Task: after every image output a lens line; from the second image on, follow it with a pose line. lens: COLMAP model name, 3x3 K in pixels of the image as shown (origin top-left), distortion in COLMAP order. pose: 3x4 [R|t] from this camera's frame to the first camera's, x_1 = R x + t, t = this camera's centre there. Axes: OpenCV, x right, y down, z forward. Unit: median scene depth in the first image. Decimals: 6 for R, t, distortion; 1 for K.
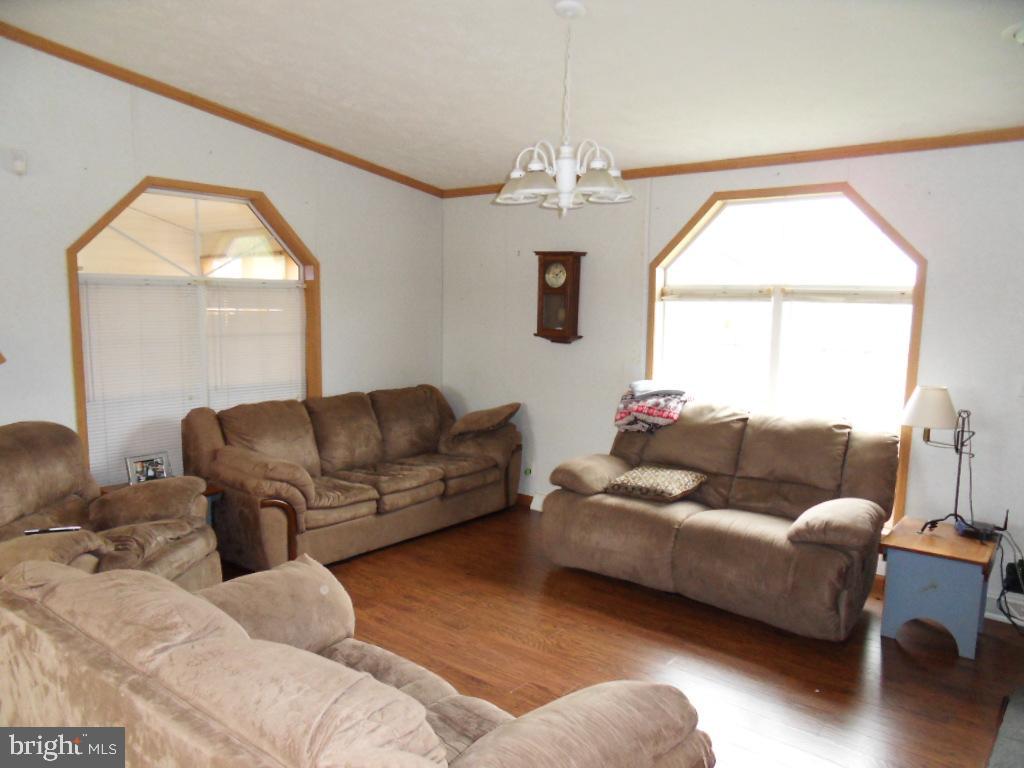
lens RADIAL K [[766.4, 0, 507.2], [0, 766.4, 387.8], [0, 0, 1]] dist [0.002097, 0.000934]
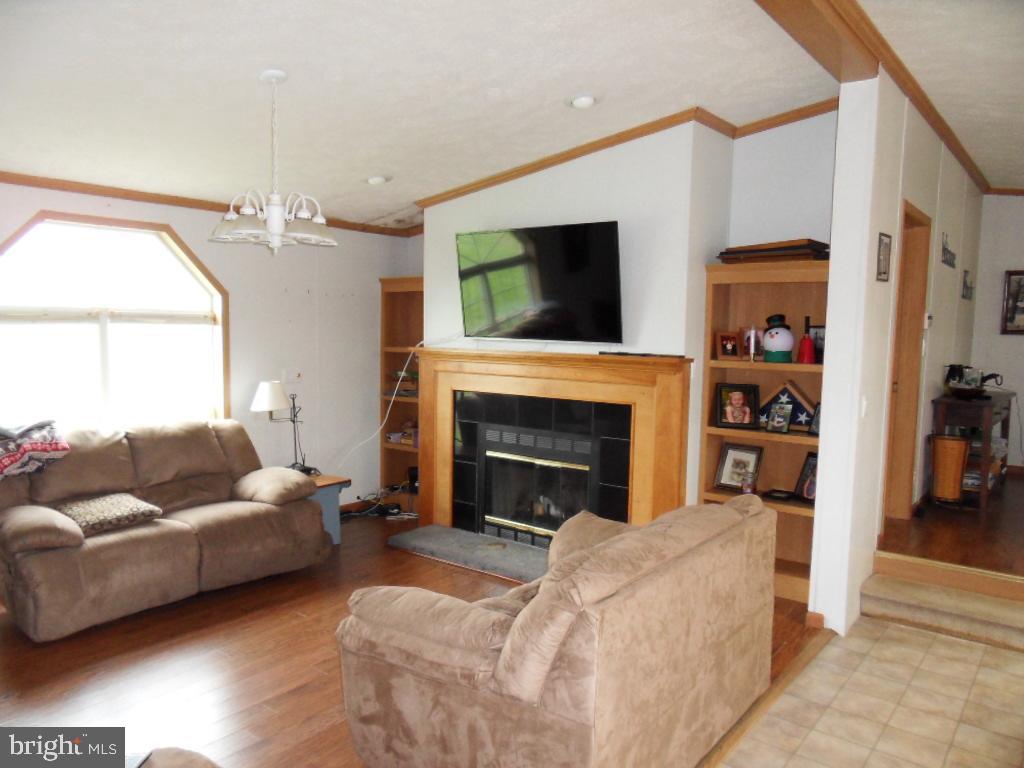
lens RADIAL K [[766.4, 0, 500.6], [0, 766.4, 399.6], [0, 0, 1]] dist [0.002097, 0.000934]
pose [[-0.009385, -0.114717, 0.993354, -0.779811], [0.105479, 0.987742, 0.115065, -0.078750], [-0.994377, 0.105858, 0.002830, 0.501015]]
